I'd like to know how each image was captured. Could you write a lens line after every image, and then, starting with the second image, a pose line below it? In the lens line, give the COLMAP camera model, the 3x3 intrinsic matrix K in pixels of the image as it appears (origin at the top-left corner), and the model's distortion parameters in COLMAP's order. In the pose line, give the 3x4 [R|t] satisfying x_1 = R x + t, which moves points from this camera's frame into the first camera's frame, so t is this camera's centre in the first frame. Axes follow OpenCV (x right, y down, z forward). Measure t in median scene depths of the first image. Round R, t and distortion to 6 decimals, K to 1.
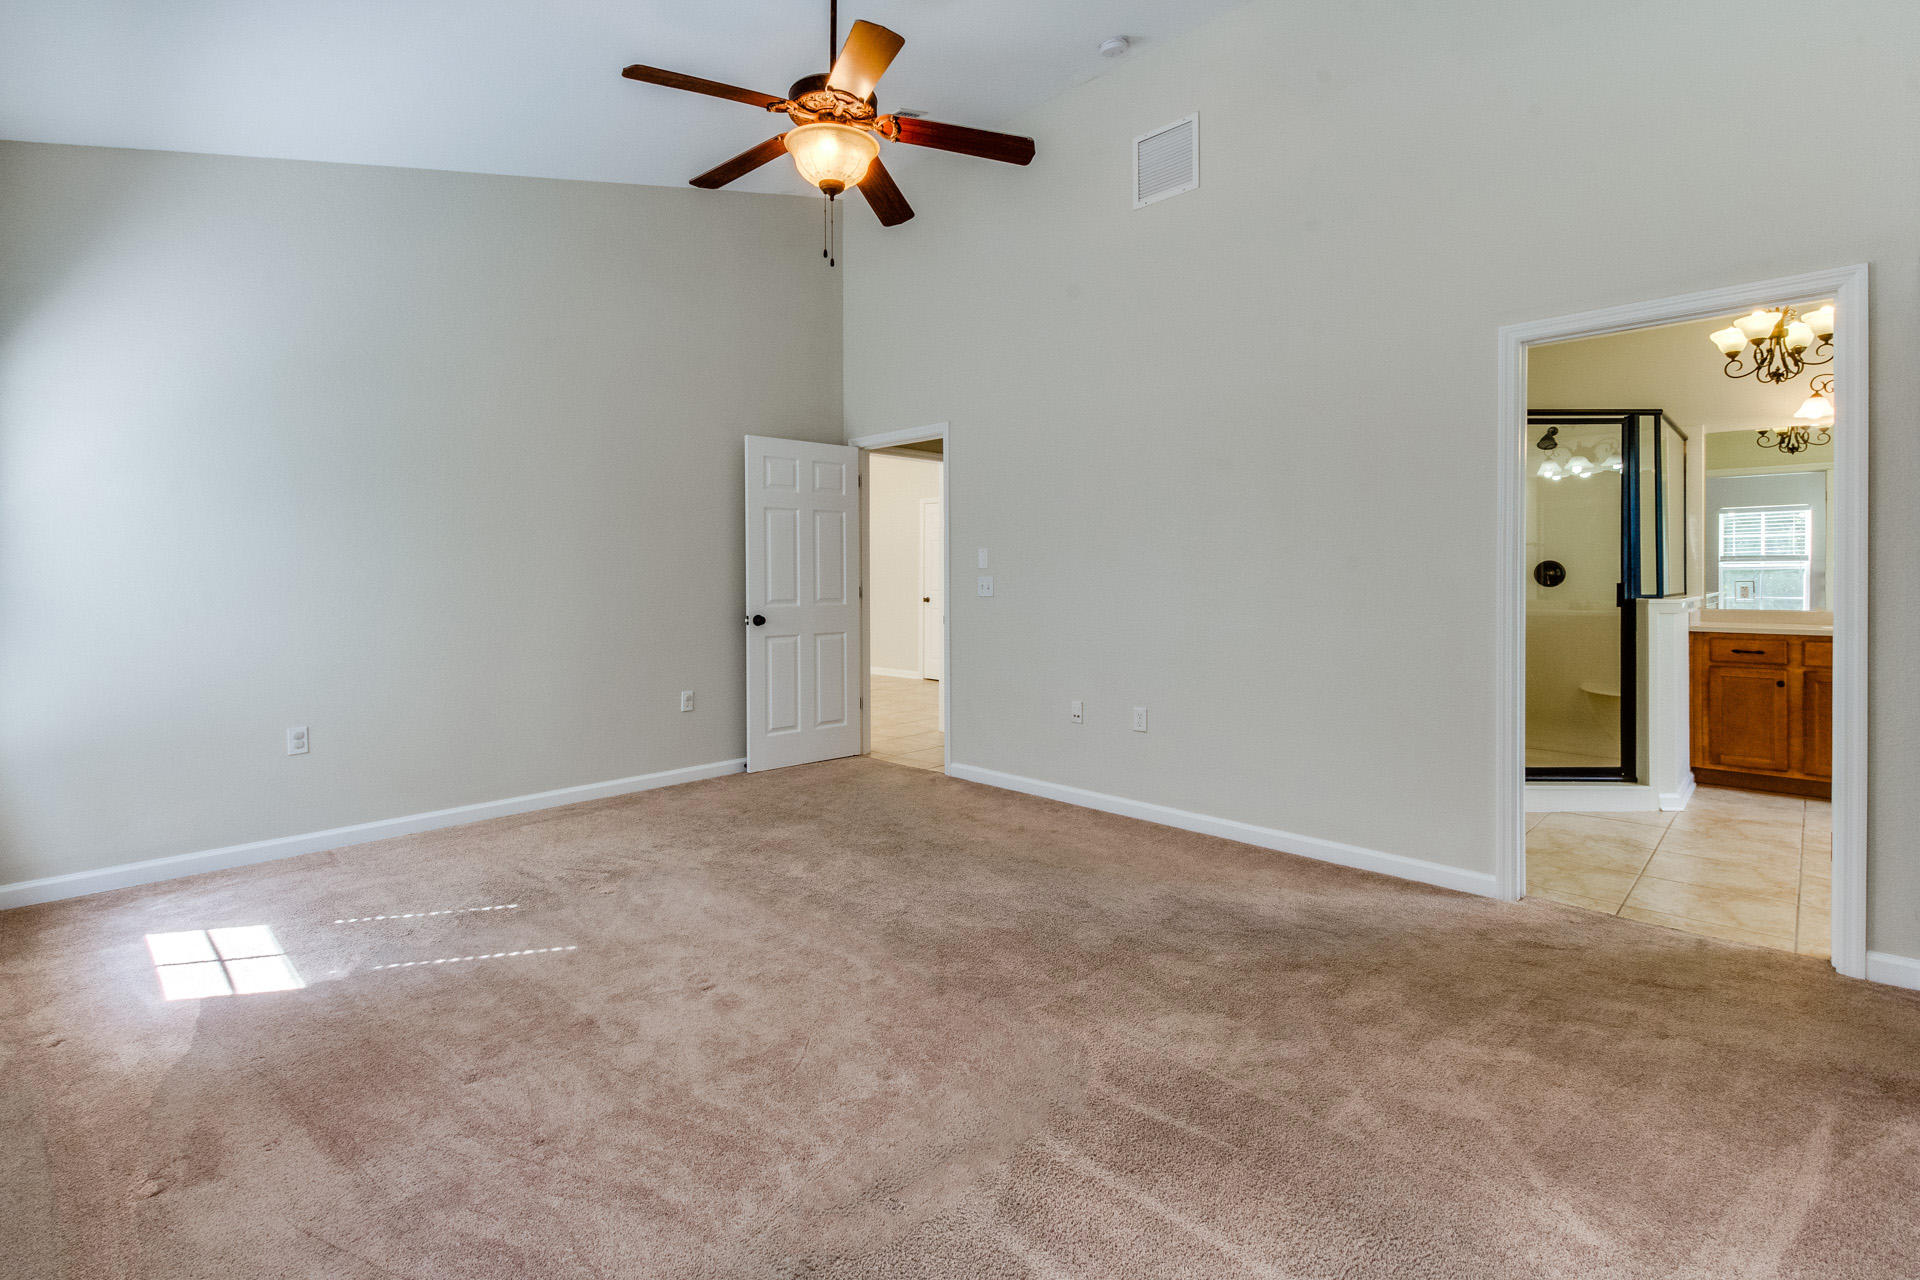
lens RADIAL K [[889.0, 0, 970.6], [0, 889.0, 573.0], [0, 0, 1]] dist [0.006040, 0.000722]
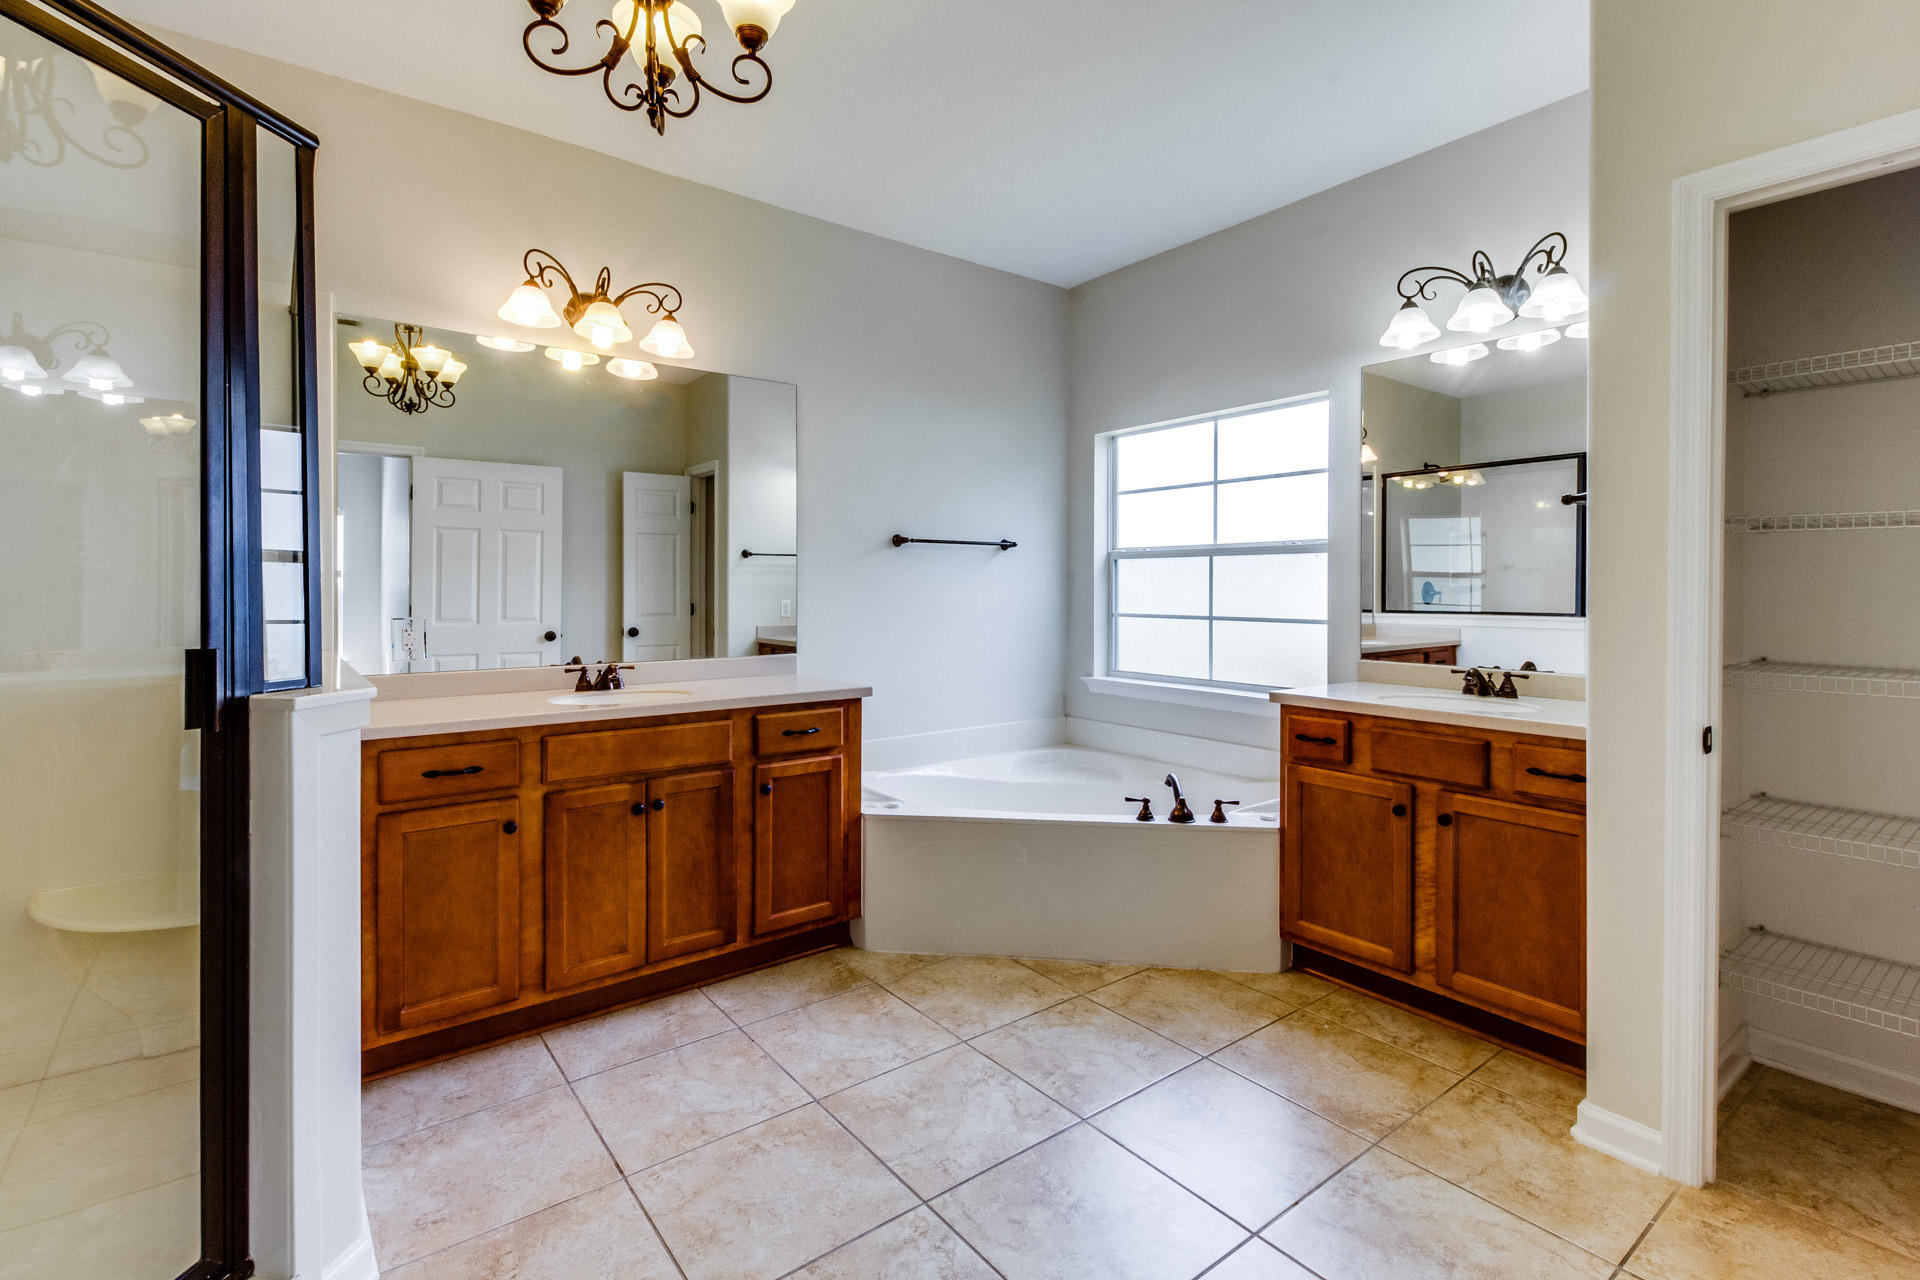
lens RADIAL K [[889.0, 0, 951.5], [0, 889.0, 589.5], [0, 0, 1]] dist [0.006040, 0.000722]
pose [[0.155565, -0.001147, 0.987825, 0.455631], [-0.001858, 0.999997, 0.001453, -0.009311], [-0.987824, -0.002061, 0.155563, 0.680320]]
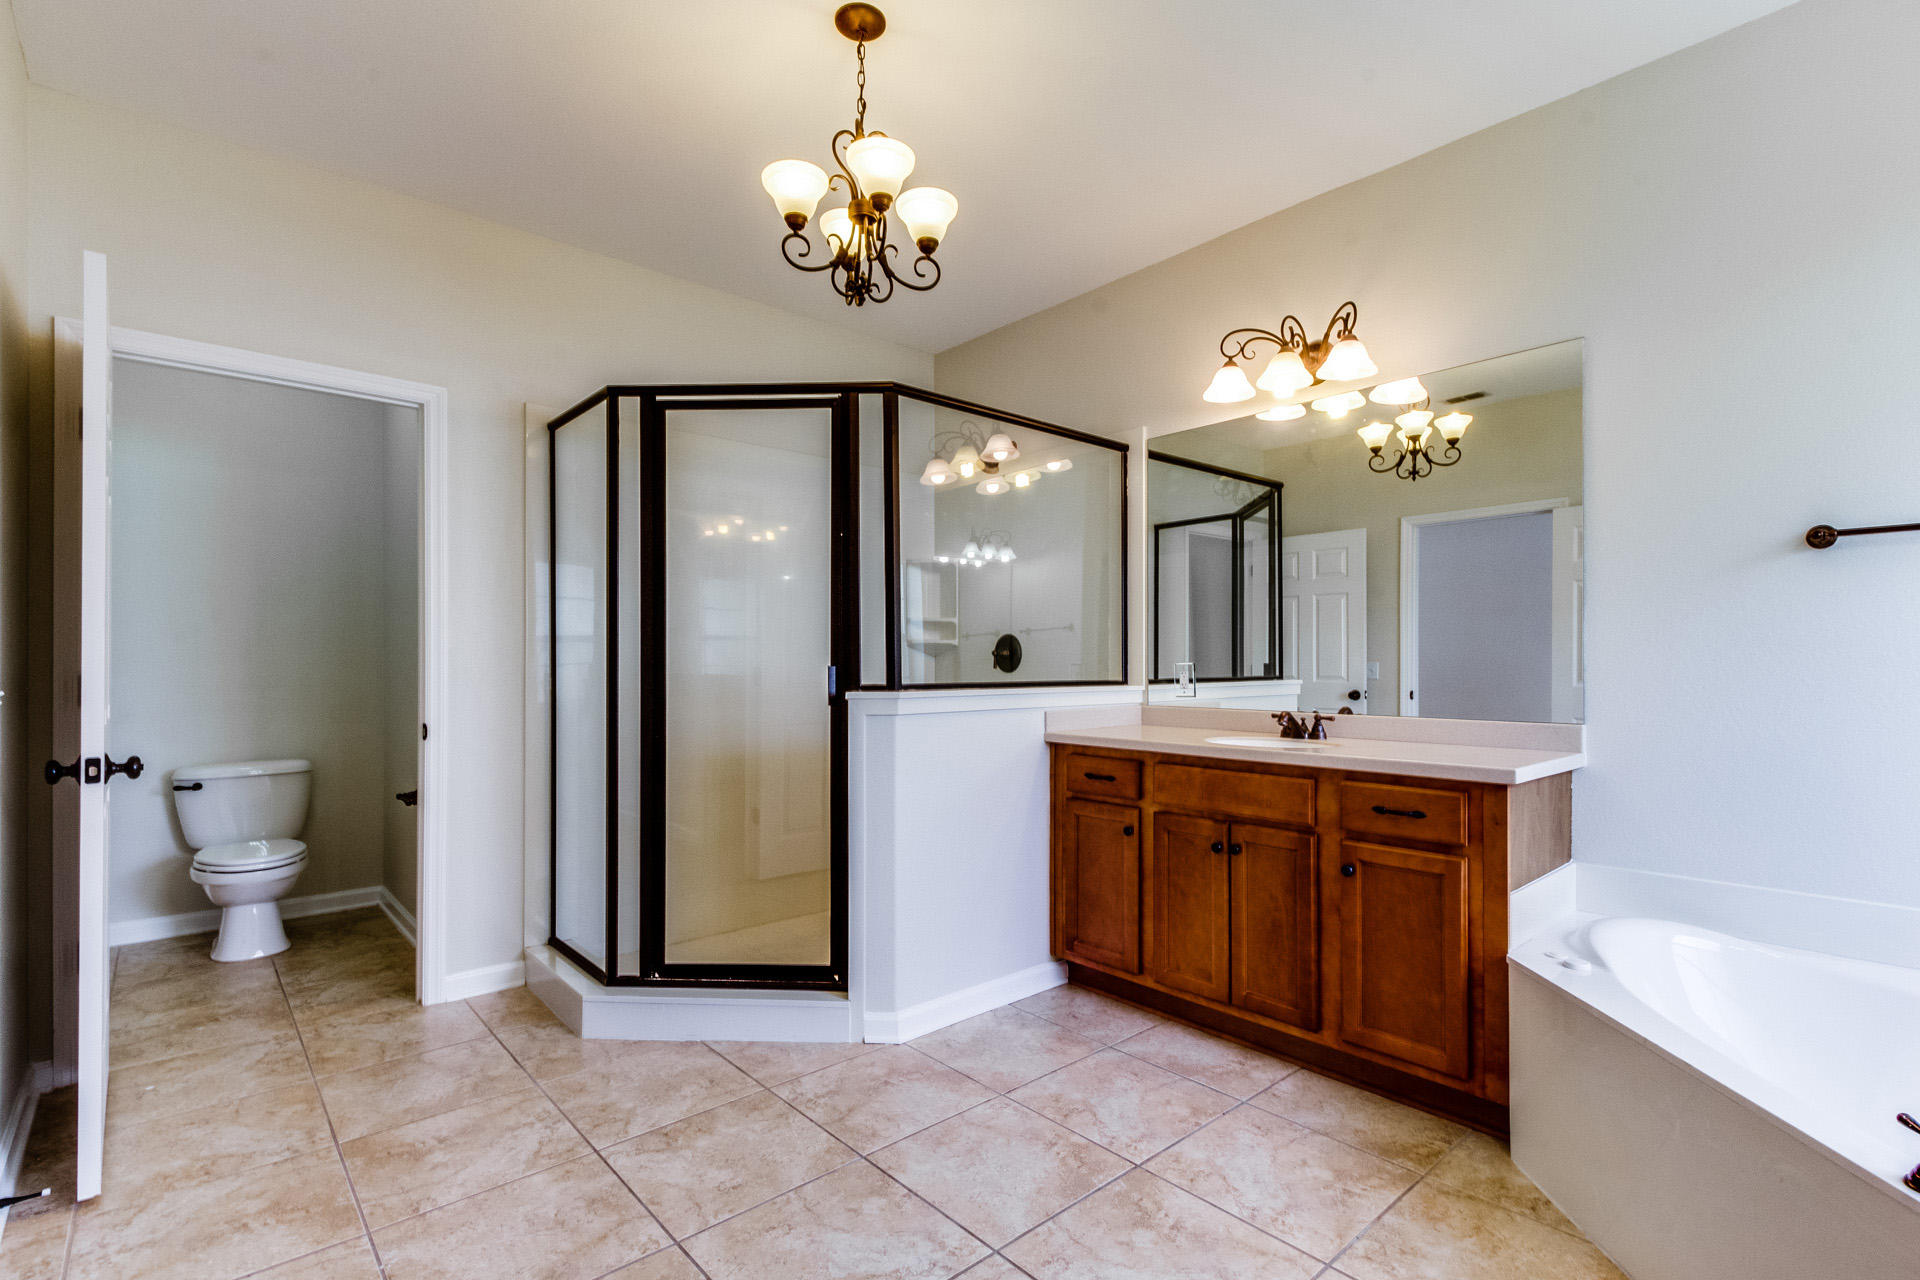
lens RADIAL K [[889.0, 0, 956.5], [0, 889.0, 658.7], [0, 0, 1]] dist [0.006040, 0.000722]
pose [[0.995891, 0.000315, -0.090562, 0.842506], [-0.000487, 0.999998, -0.001880, 0.007300], [0.090562, 0.001916, 0.995889, 0.382243]]
